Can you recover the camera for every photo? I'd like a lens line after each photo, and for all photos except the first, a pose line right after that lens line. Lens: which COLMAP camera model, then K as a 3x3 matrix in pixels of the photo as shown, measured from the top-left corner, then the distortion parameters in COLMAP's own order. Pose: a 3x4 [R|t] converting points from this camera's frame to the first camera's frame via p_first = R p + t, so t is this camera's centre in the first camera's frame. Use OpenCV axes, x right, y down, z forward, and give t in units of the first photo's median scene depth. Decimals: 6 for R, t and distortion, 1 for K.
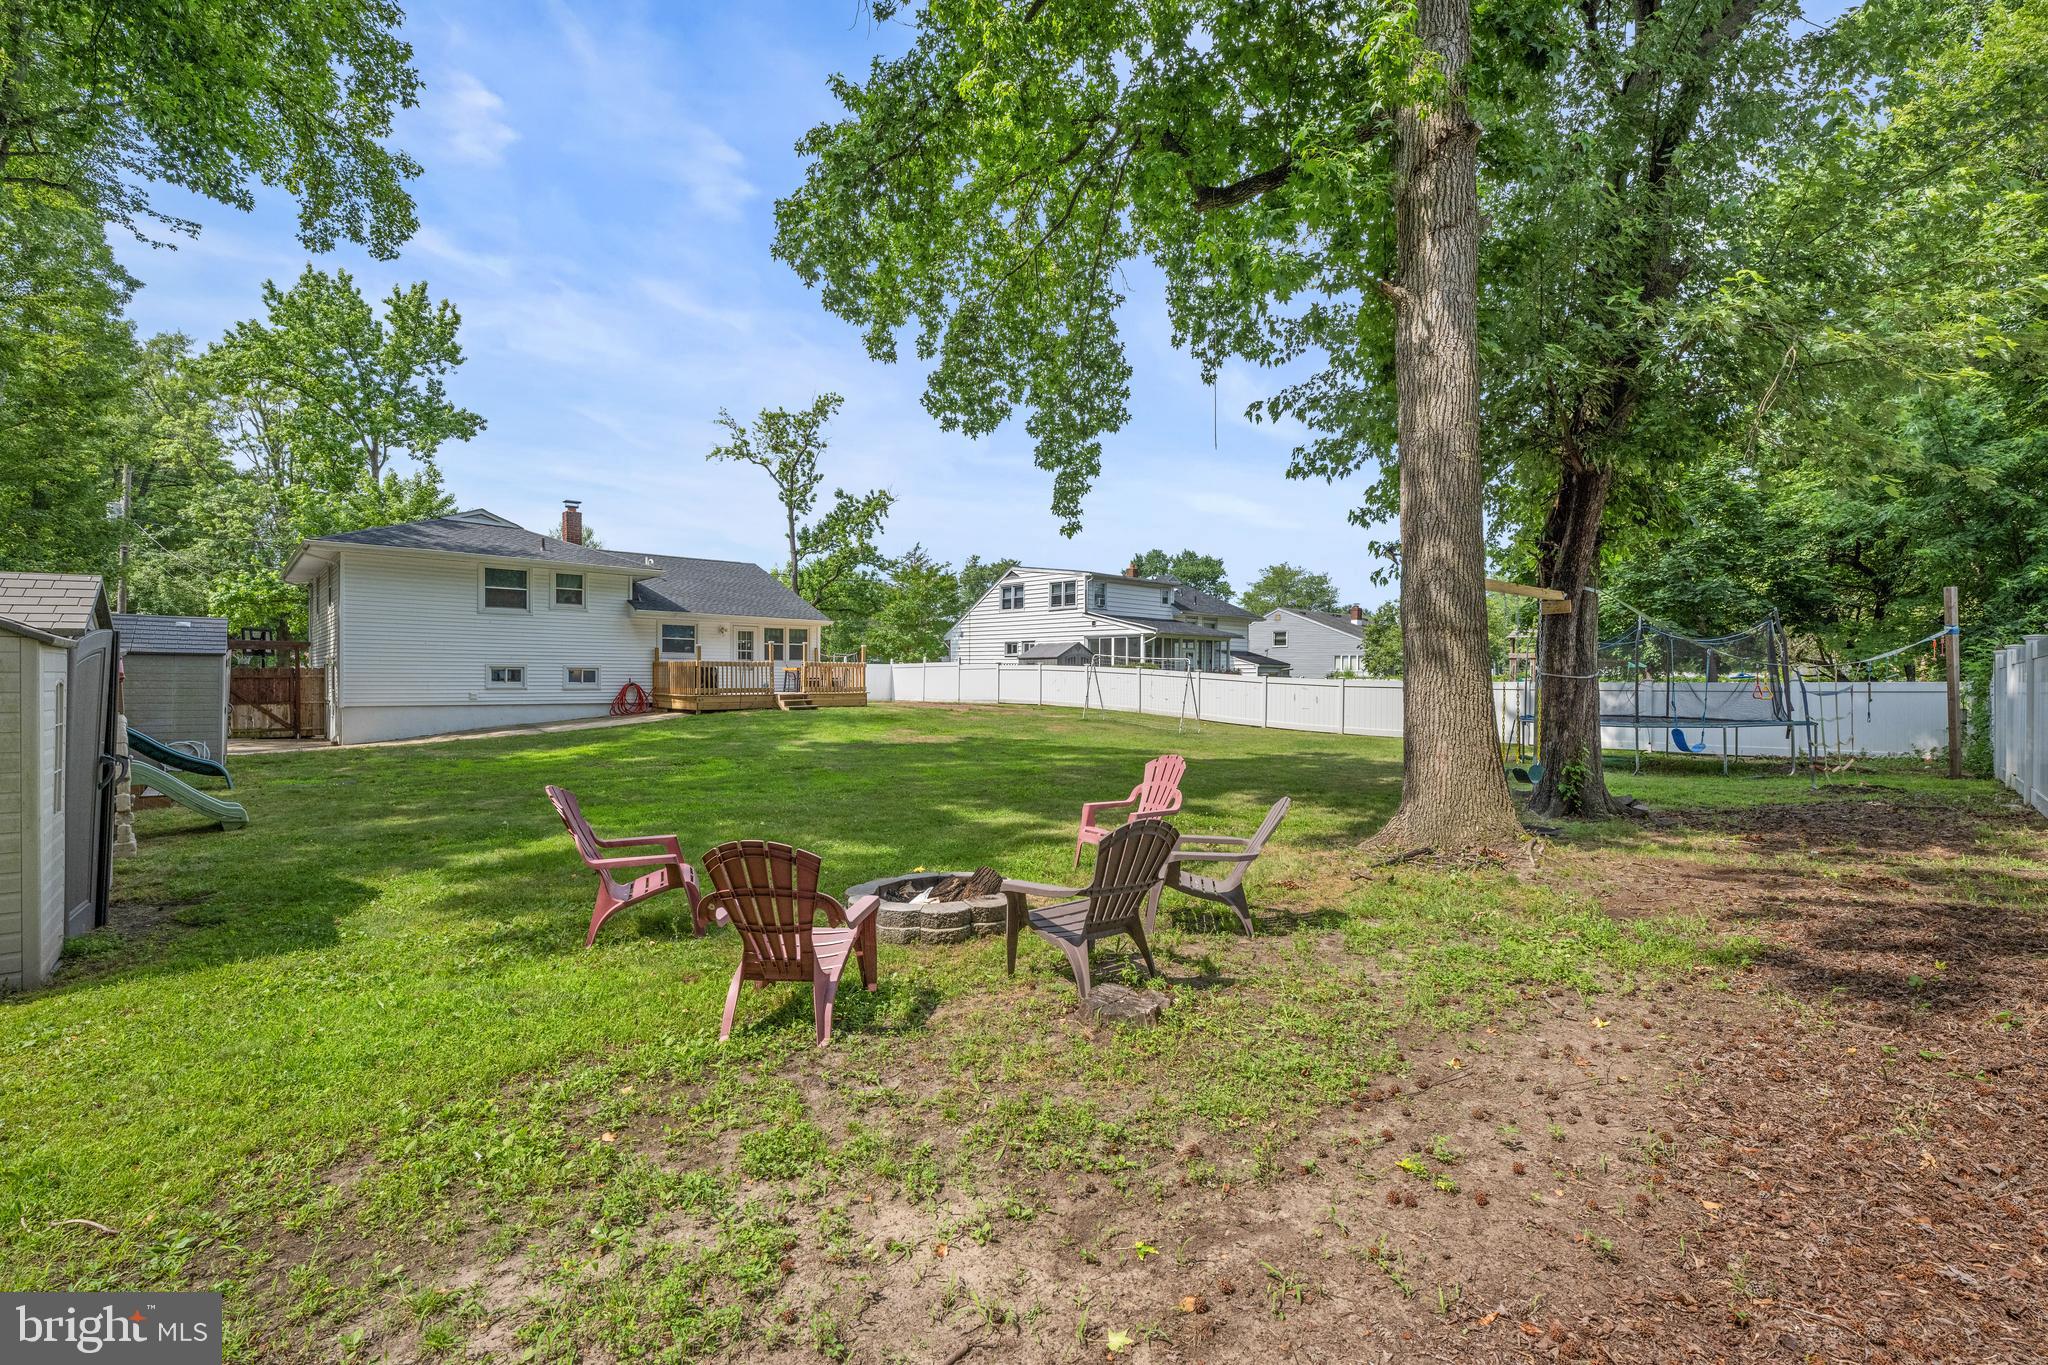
lens RADIAL K [[851.8, 0, 1023.9], [0, 851.8, 677.6], [0, 0, 1]] dist [0.015999, 0.000366]
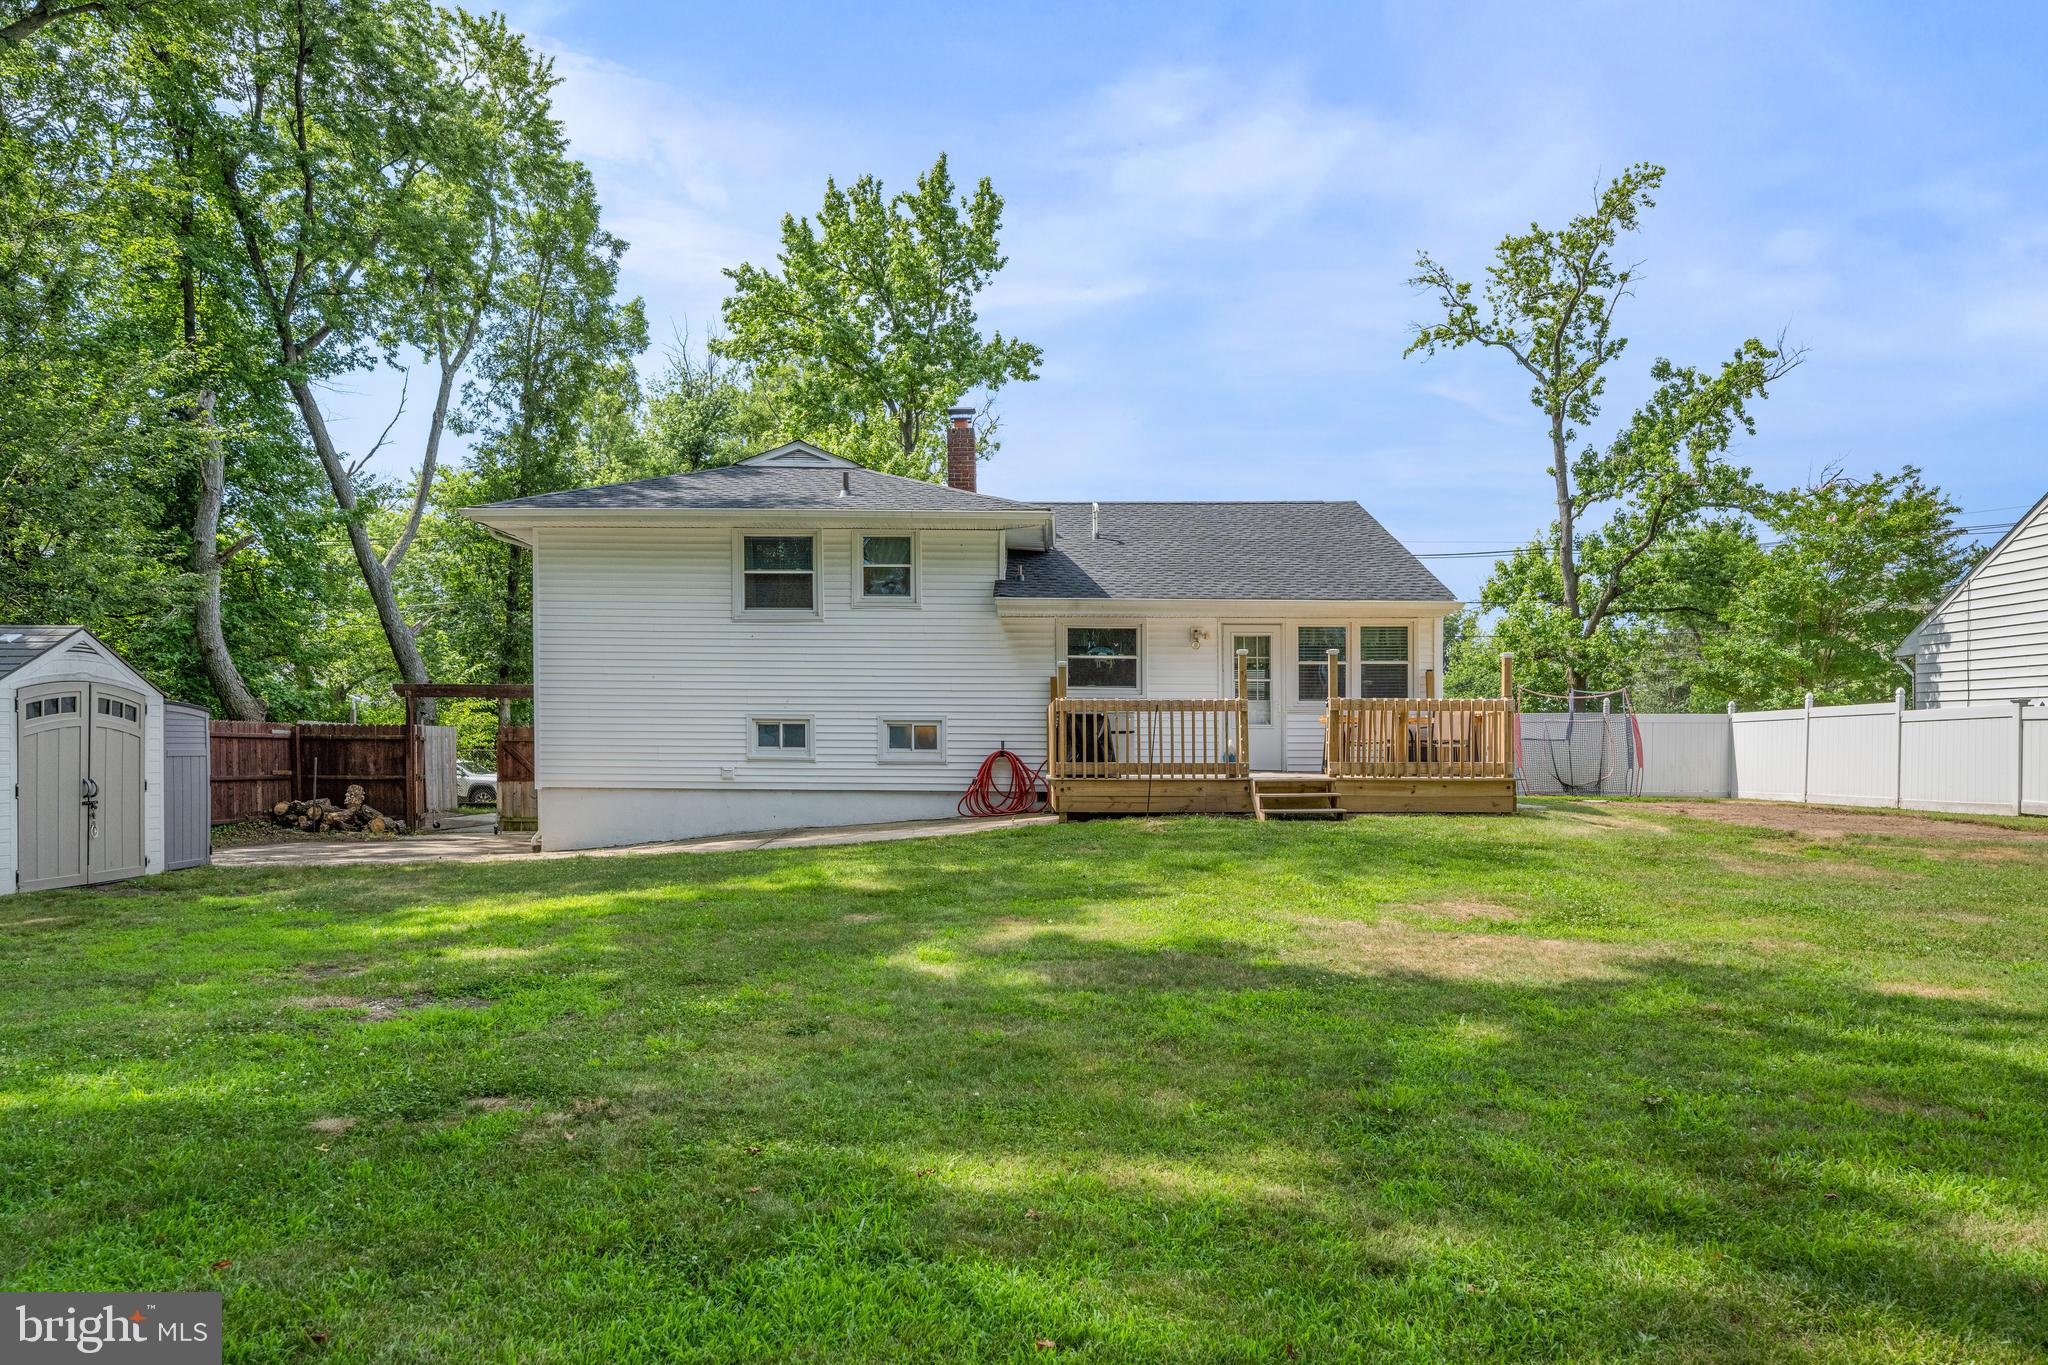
lens RADIAL K [[1244.6, 0, 1036.7], [0, 1244.6, 765.7], [0, 0, 1]] dist [-0.001075, -0.000241]
pose [[0.723164, 0.010890, -0.690590, 0.021848], [-0.001511, 0.999898, 0.014185, 0.002315], [0.690674, -0.009214, 0.723107, 0.241411]]
